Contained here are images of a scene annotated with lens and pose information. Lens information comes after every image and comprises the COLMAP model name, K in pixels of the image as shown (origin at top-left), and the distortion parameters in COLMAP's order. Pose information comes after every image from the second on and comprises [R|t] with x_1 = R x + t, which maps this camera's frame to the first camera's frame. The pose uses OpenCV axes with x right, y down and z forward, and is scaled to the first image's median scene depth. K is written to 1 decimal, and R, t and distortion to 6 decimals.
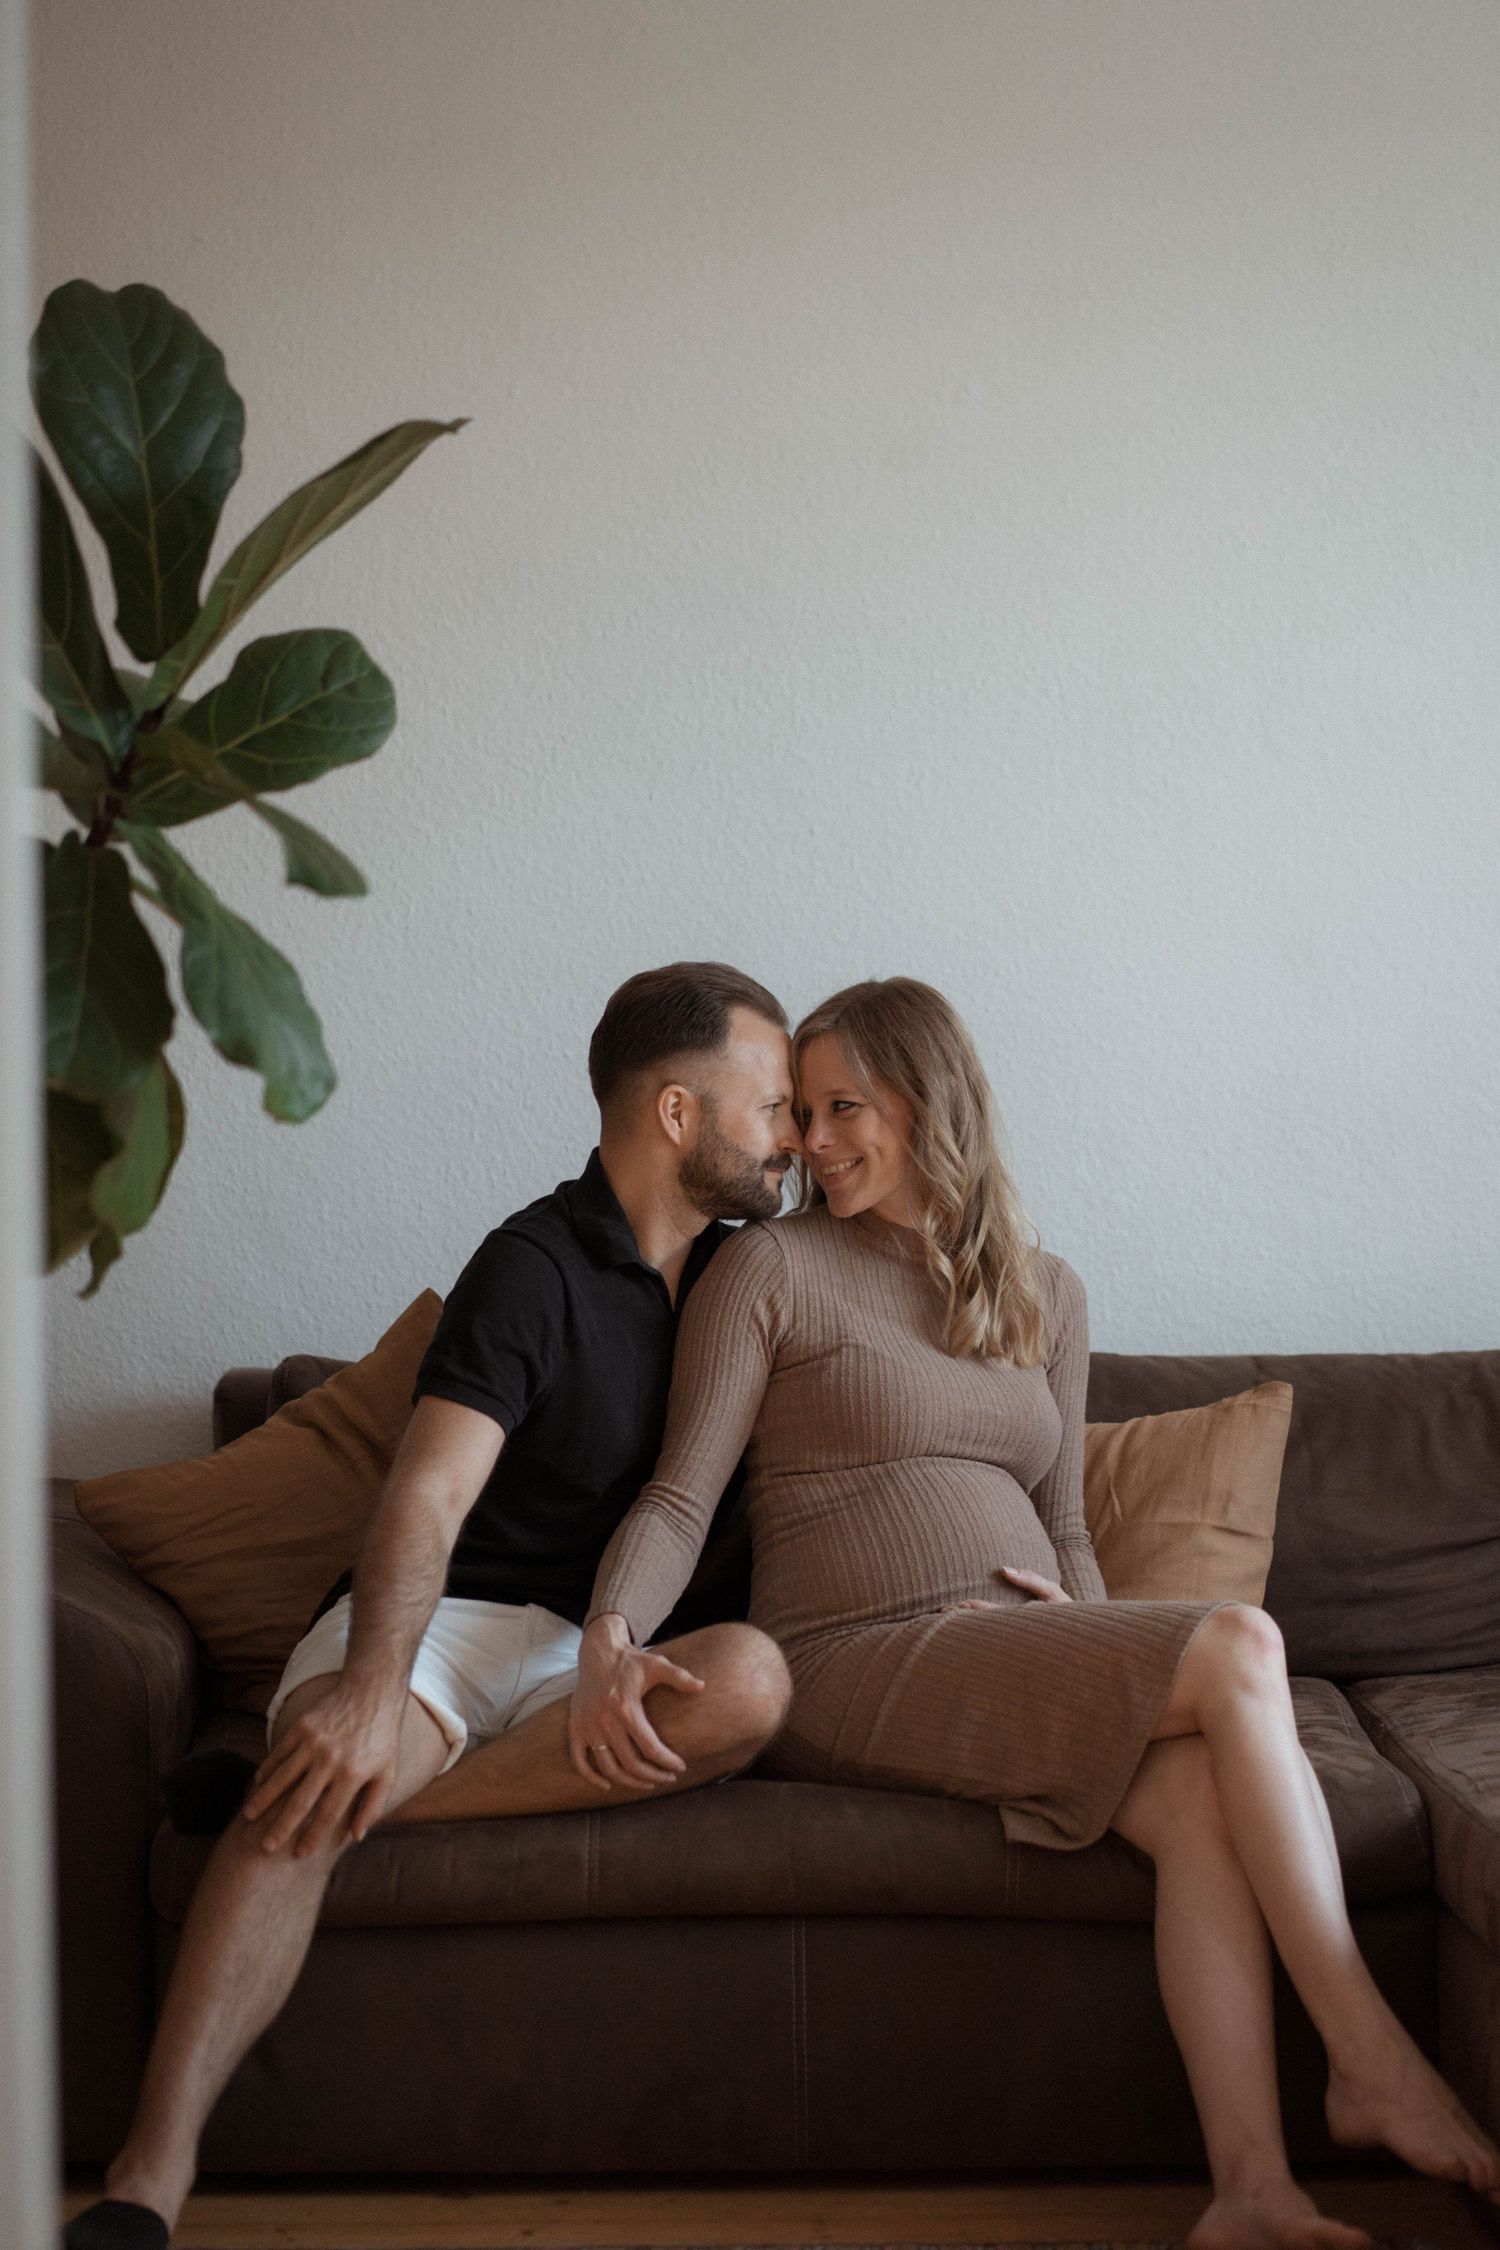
lens RADIAL K [[5463.3, 0, 758.1], [0, 5463.3, 1122.6], [0, 0, 1]] dist [-0.032332, 0.000000]
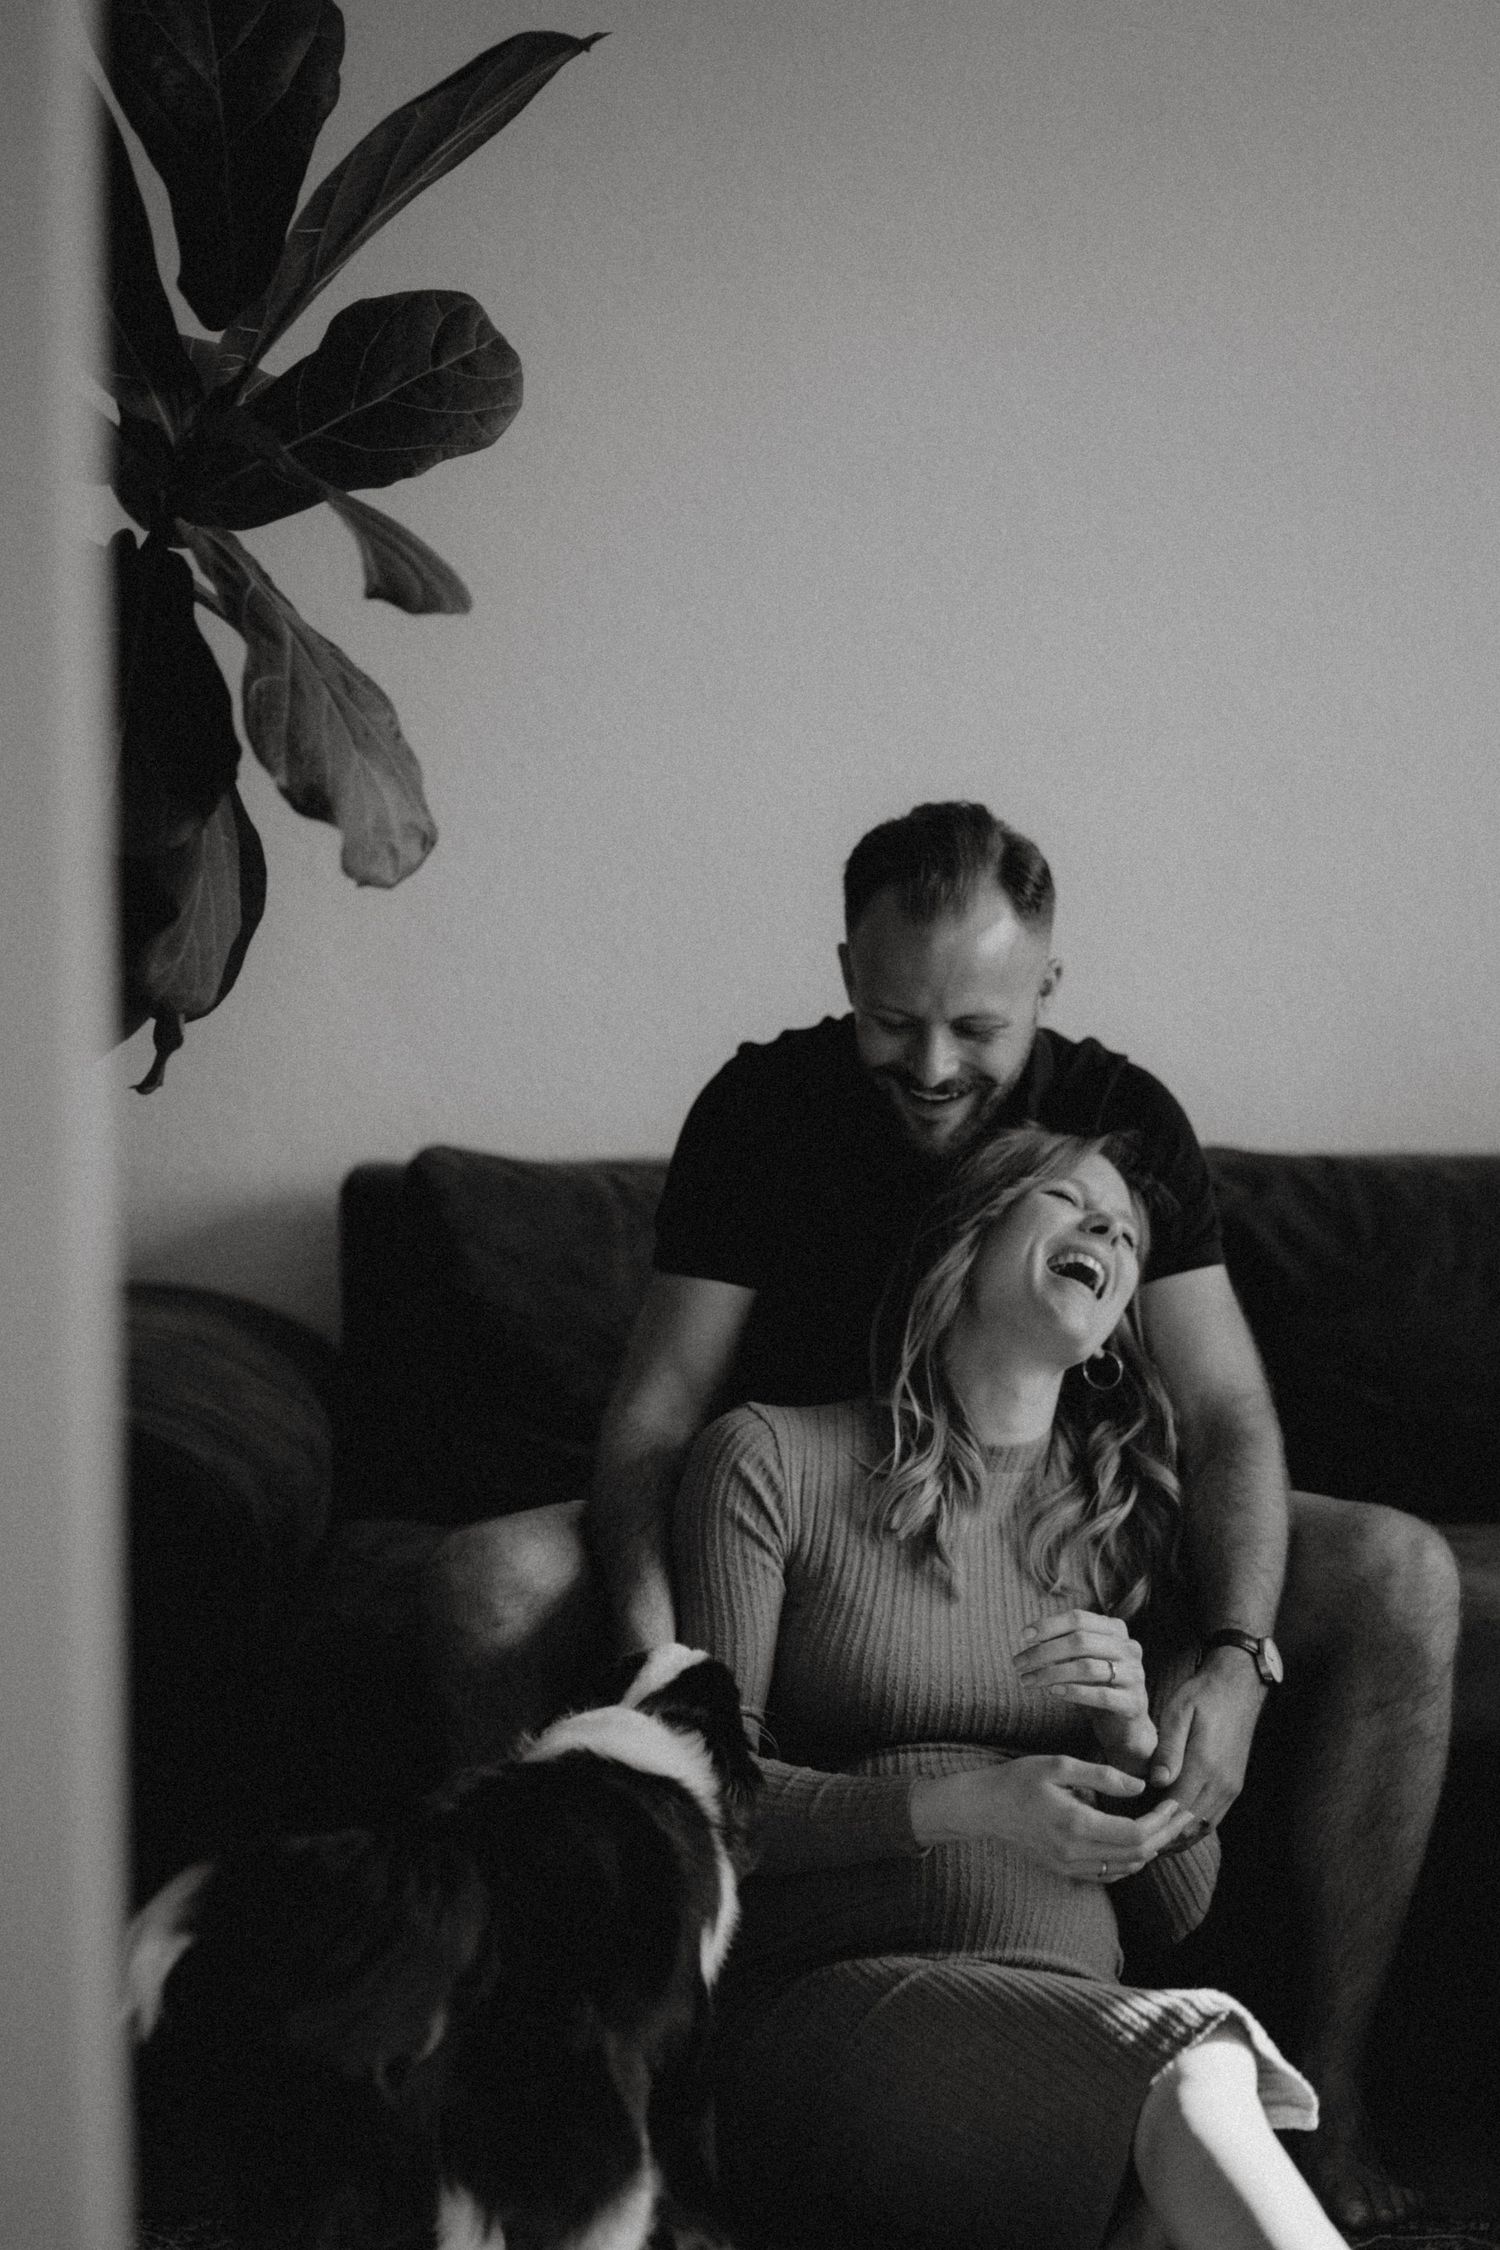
lens RADIAL K [[5463.3, 0, 750.9], [0, 5463.3, 1110.3], [0, 0, 1]] dist [-0.032332, 0.000000]
pose [[0.998701, 0.013026, -0.049266, 0.011277], [-0.010778, 0.998900, 0.045625, -0.004418], [0.049807, -0.045035, 0.997743, 0.171702]]
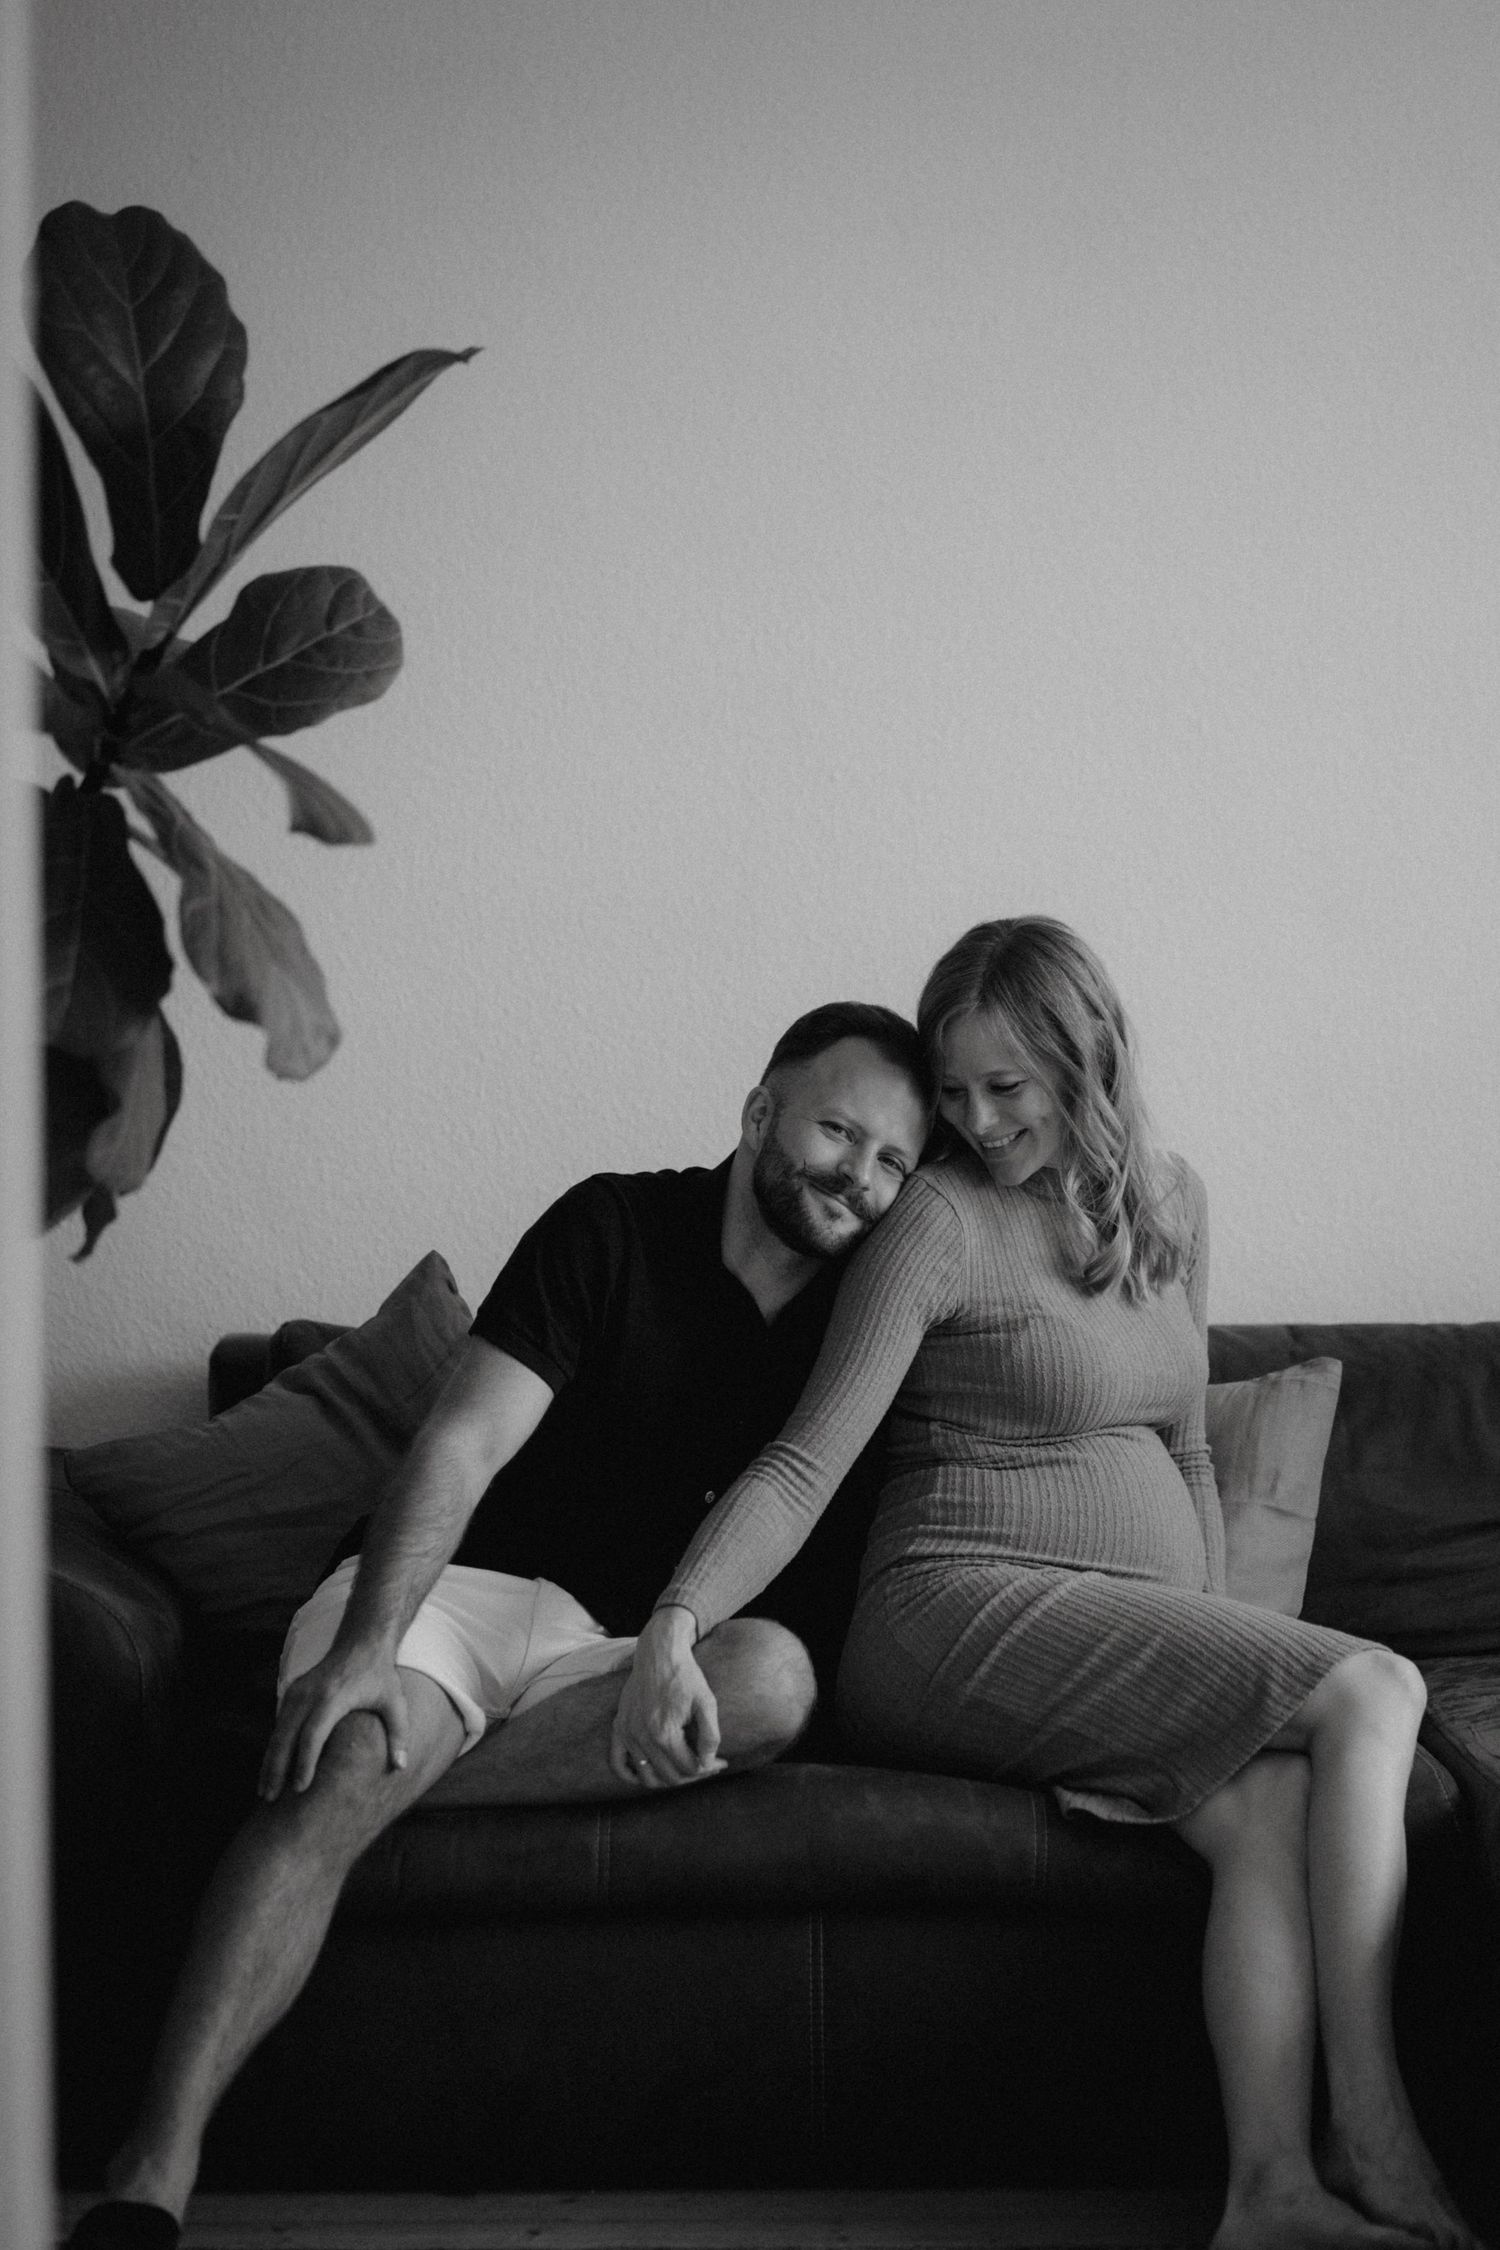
lens RADIAL K [[5463.3, 0, 732.5], [0, 5463.3, 1143.1], [0, 0, 1]] dist [-0.032332, 0.000000]
pose [[0.999992, 0.003892, -0.000845, -0.007216], [-0.003882, 0.999924, 0.011739, -0.000442], [0.000891, -0.011735, 0.999931, 0.037443]]
